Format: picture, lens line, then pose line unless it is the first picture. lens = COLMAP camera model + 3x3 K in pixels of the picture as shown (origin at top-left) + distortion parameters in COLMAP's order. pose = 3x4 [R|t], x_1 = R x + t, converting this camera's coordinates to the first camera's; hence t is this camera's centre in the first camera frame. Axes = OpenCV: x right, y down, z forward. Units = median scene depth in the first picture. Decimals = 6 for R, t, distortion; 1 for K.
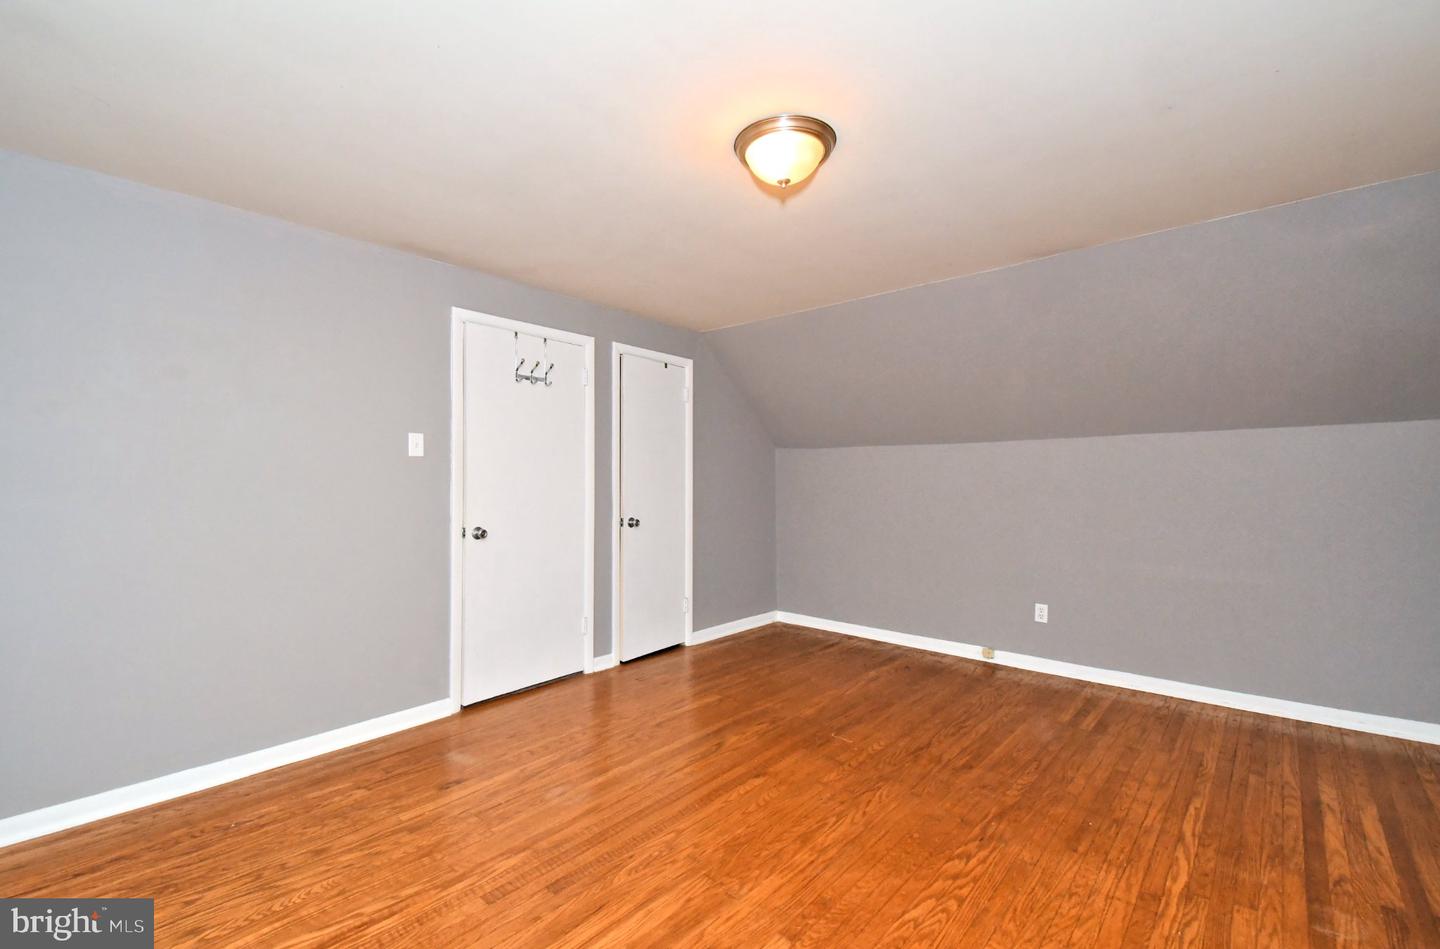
lens RADIAL K [[632.6, 0, 690.9], [0, 632.6, 471.7], [0, 0, 1]] dist [0.014713, -0.000945]
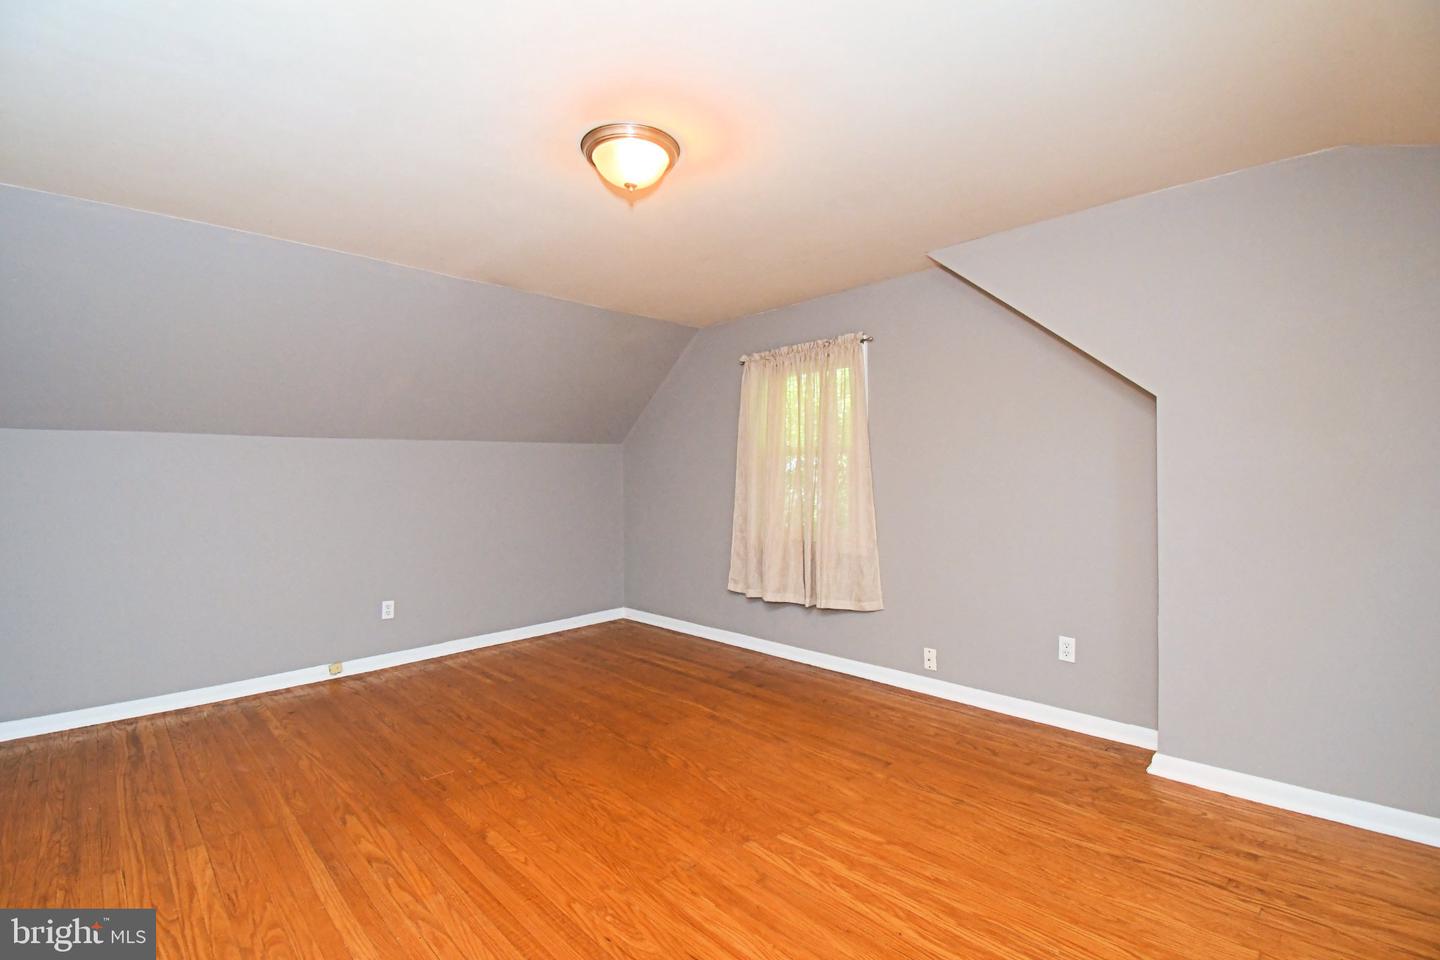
lens RADIAL K [[635.3, 0, 735.0], [0, 635.3, 496.4], [0, 0, 1]] dist [0.016314, -0.026731]
pose [[0.019699, -0.034326, 0.999217, -0.724719], [-0.001520, 0.999408, 0.034362, 0.004537], [-0.999805, -0.002195, 0.019635, 0.669174]]
